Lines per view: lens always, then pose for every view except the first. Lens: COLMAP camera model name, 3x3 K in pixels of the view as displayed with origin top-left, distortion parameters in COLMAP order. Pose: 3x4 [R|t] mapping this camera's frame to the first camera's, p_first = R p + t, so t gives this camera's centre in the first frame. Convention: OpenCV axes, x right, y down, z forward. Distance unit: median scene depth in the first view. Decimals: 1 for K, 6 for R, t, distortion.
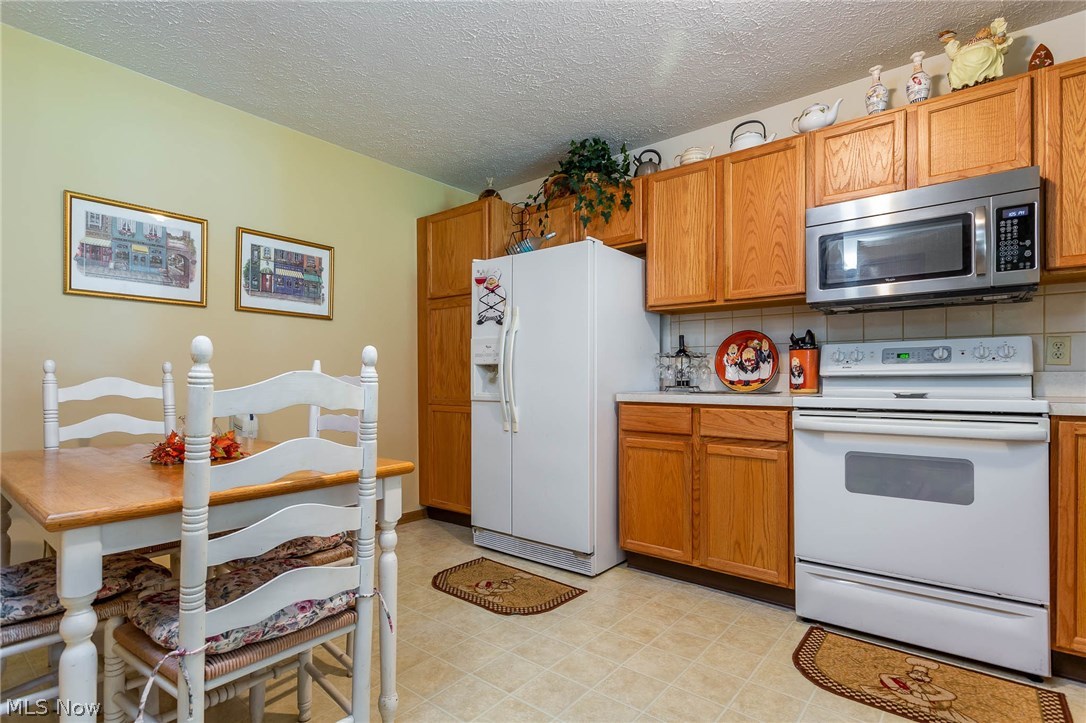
lens RADIAL K [[542.6, 0, 528.1], [0, 542.6, 380.9], [0, 0, 1]] dist [0.000471, 0.000633]
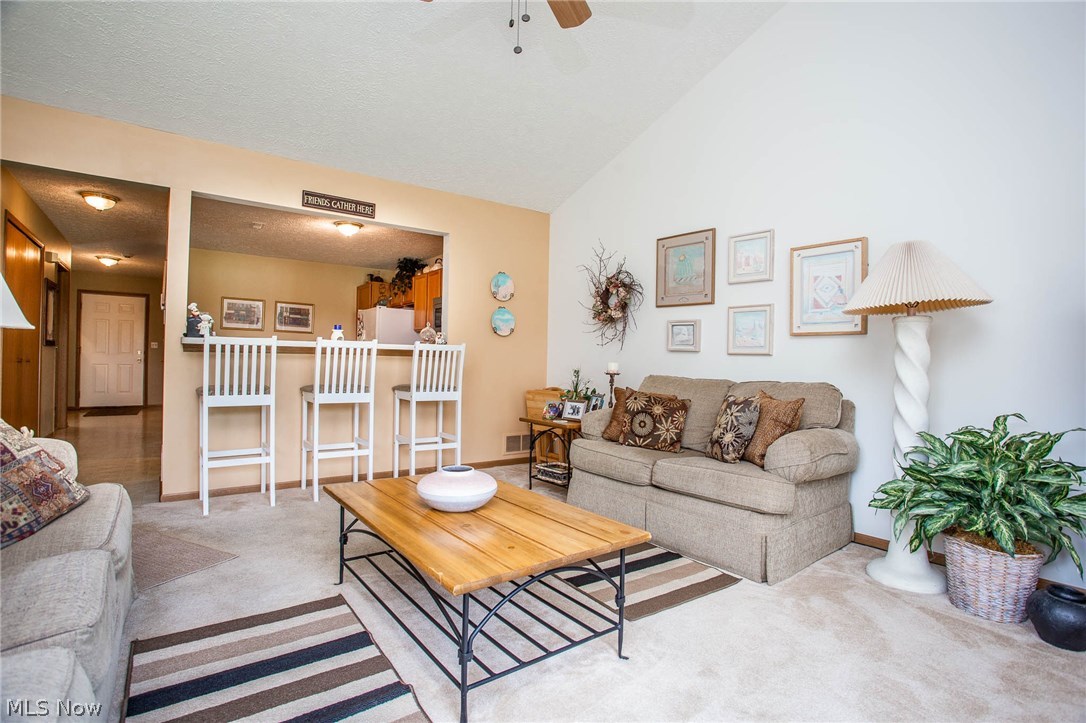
lens RADIAL K [[527.0, 0, 560.1], [0, 527.0, 359.7], [0, 0, 1]] dist [-0.078406, 0.027864]
pose [[0.977464, 0.017615, -0.210367, 1.489241], [-0.019947, 0.999761, -0.008968, 0.005356], [0.210158, 0.012962, 0.977581, -1.288800]]
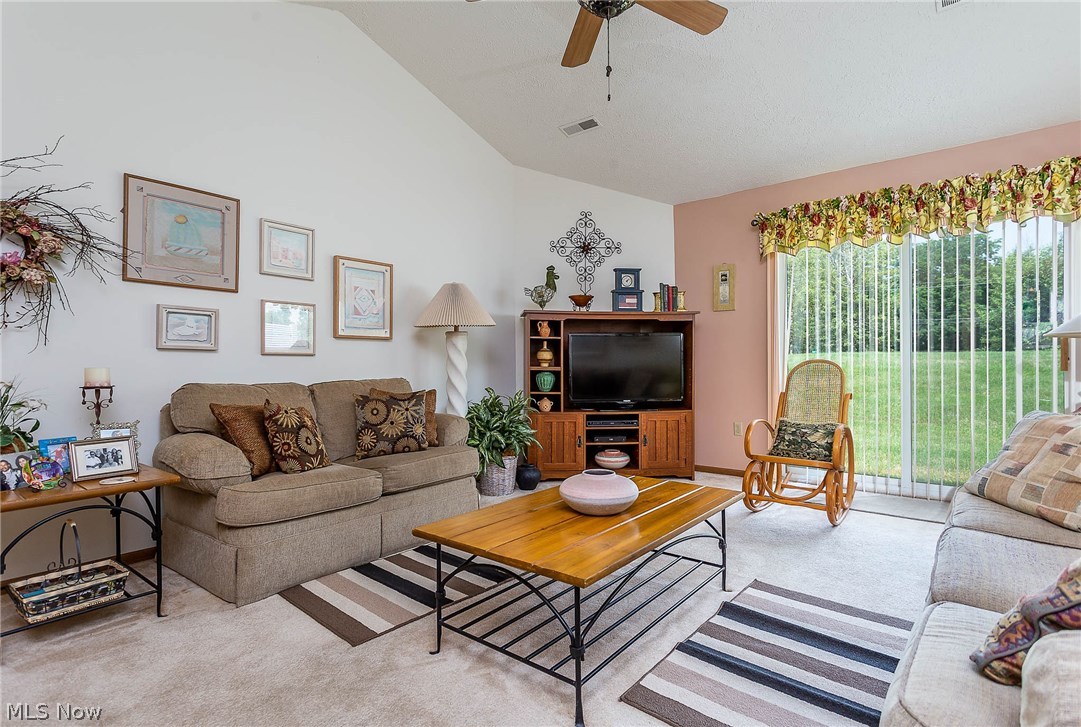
lens RADIAL K [[537.0, 0, 544.7], [0, 537.0, 365.8], [0, 0, 1]] dist [-0.001119, 0.000049]
pose [[-0.009541, -0.004908, 0.999942, 0.465139], [0.013514, 0.999896, 0.005037, -0.000623], [-0.999863, 0.013562, -0.009474, -0.536116]]
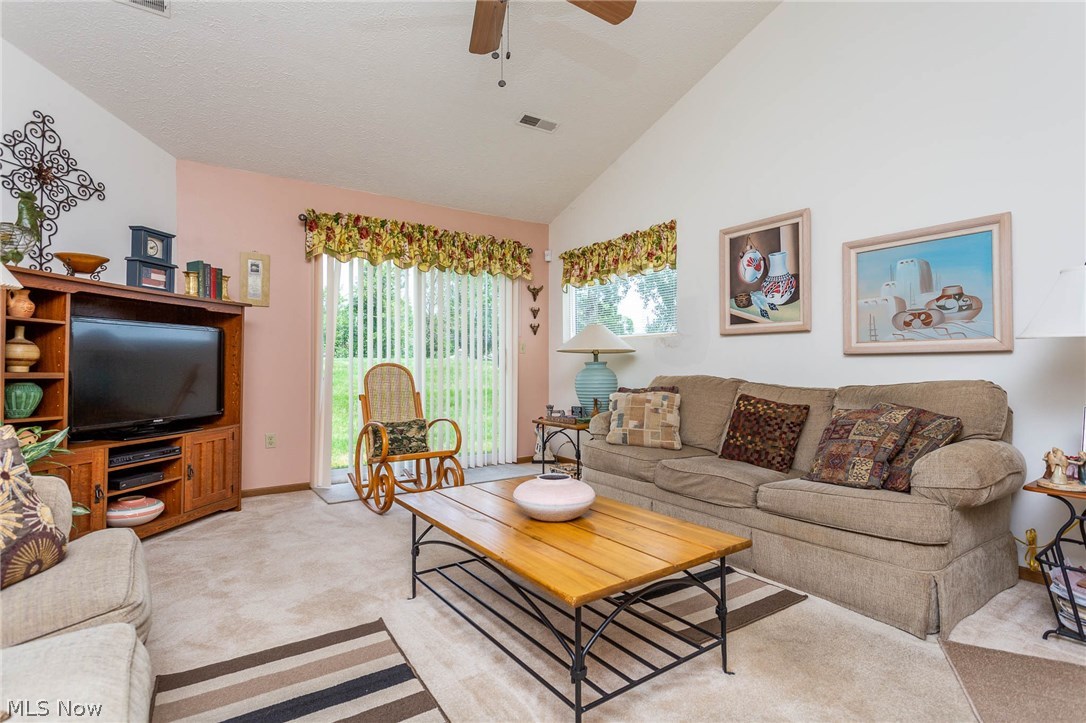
lens RADIAL K [[524.8, 0, 543.0], [0, 524.8, 361.5], [0, 0, 1]] dist [0.000040, 0.001167]
pose [[-0.964127, 0.004333, 0.265406, 1.032418], [0.004751, 0.999988, 0.000933, -0.004338], [-0.265399, 0.002161, -0.964136, 0.068193]]
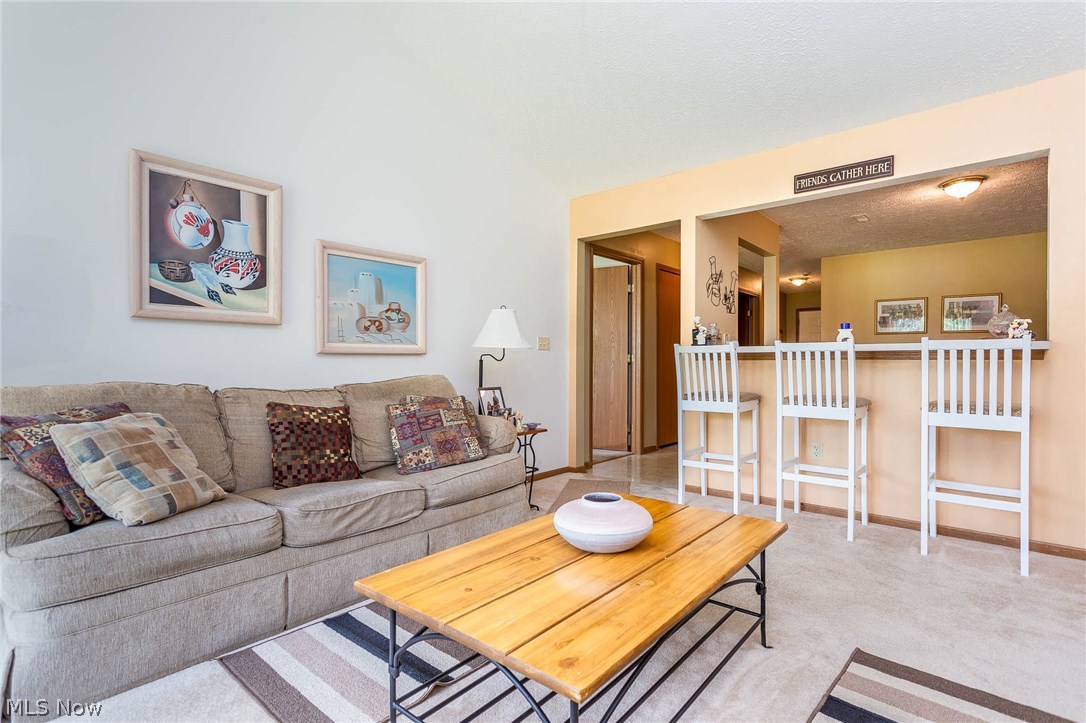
lens RADIAL K [[534.0, 0, 543.4], [0, 534.0, 366.3], [0, 0, 1]] dist [-0.001216, 0.000690]
pose [[-0.006628, 0.007533, -0.999950, 1.798056], [-0.005789, 0.999955, 0.007572, 0.000362], [0.999961, 0.005839, -0.006584, -0.678071]]
